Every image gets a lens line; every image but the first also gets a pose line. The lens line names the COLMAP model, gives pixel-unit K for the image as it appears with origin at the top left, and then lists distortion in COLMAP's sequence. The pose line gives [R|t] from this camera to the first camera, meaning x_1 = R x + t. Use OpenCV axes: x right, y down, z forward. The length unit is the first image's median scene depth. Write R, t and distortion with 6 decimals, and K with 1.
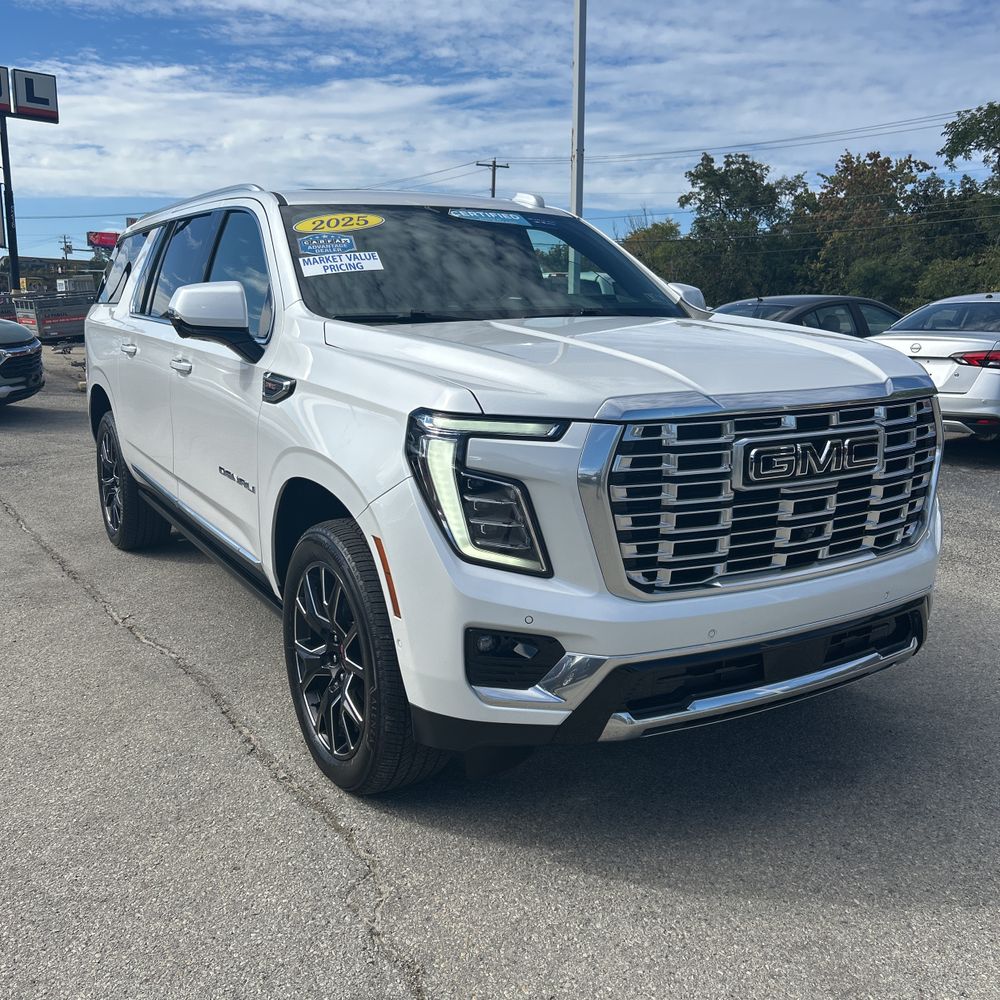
lens RADIAL K [[1023.3, 0, 501.4], [0, 1023.3, 495.0], [0, 0, 1]] dist [0.020580, 0.000000]
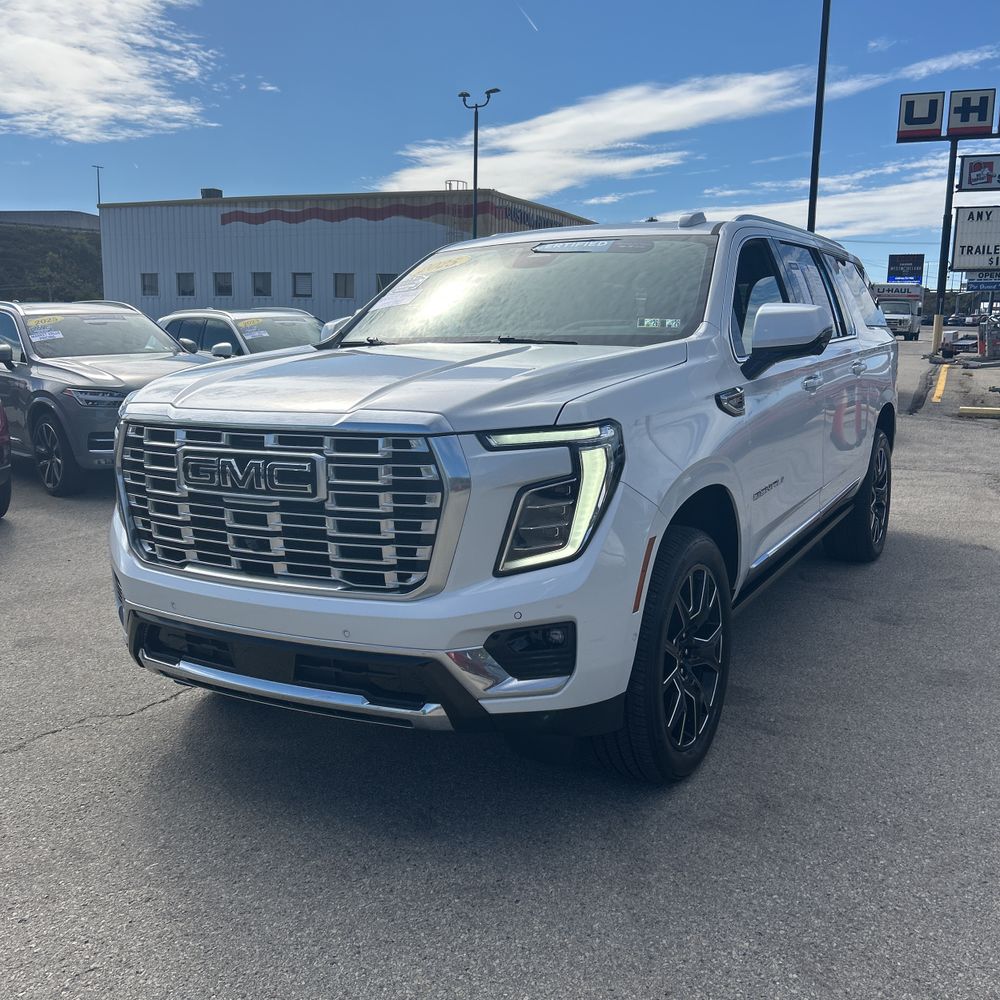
lens RADIAL K [[1023.3, 0, 501.3], [0, 1023.3, 503.0], [0, 0, 1]] dist [0.020580, 0.000000]
pose [[0.501836, 0.140360, -0.853498, 1.347819], [-0.152093, 0.985691, 0.072672, -0.123716], [0.851486, 0.093342, 0.516003, 0.664498]]
